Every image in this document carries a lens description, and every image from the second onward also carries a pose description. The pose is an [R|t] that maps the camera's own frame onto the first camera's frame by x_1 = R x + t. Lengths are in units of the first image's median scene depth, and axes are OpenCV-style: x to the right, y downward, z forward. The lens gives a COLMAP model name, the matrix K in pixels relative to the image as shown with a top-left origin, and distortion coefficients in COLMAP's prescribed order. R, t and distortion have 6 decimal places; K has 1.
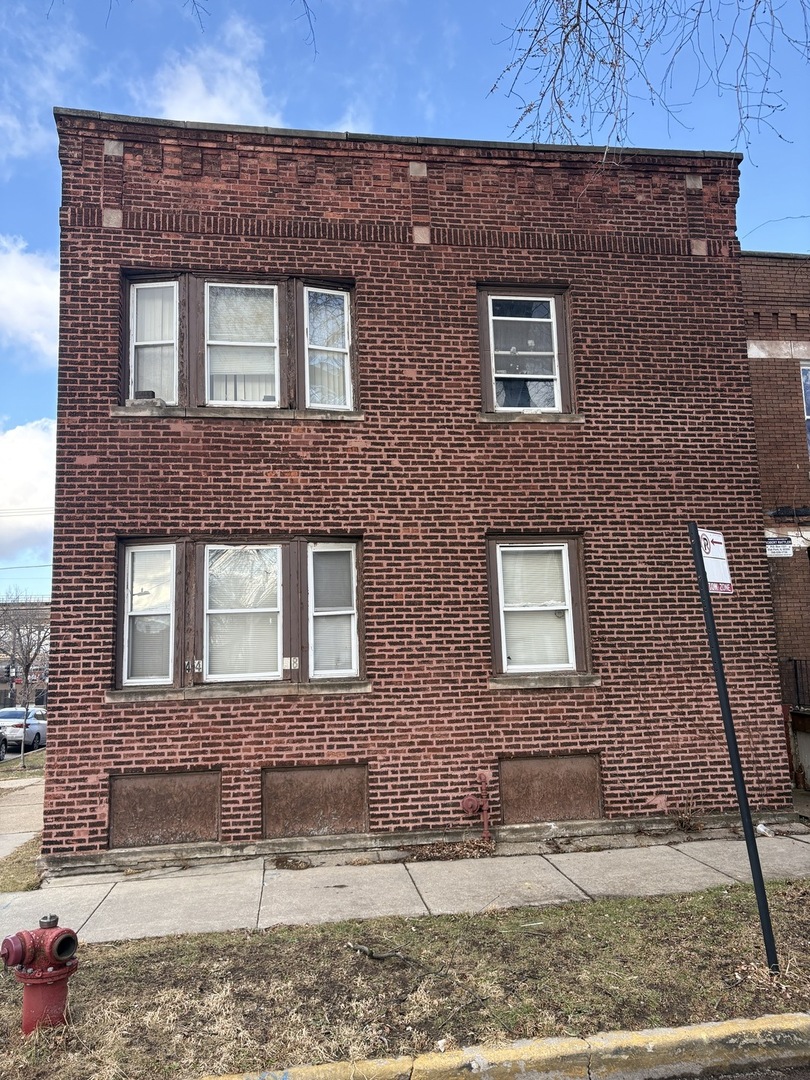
lens RADIAL K [[822.1, 0, 405.0], [0, 822.1, 540.0], [0, 0, 1]] dist [0.041668, -0.009130]
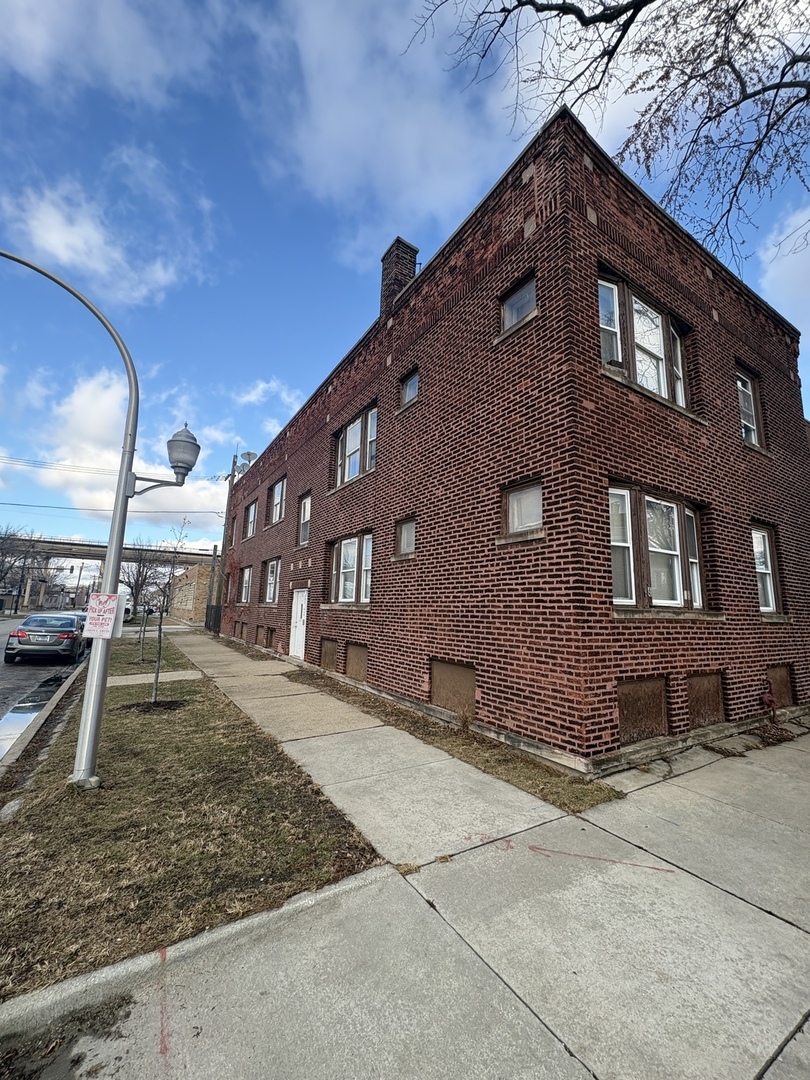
lens RADIAL K [[426.7, 0, 405.0], [0, 426.7, 540.0], [0, 0, 1]] dist [-0.001064, -0.000267]
pose [[0.912871, 0.116333, 0.391323, -0.855391], [-0.112340, 0.993116, -0.033171, 0.141633], [-0.392488, -0.013680, 0.919655, 0.575839]]
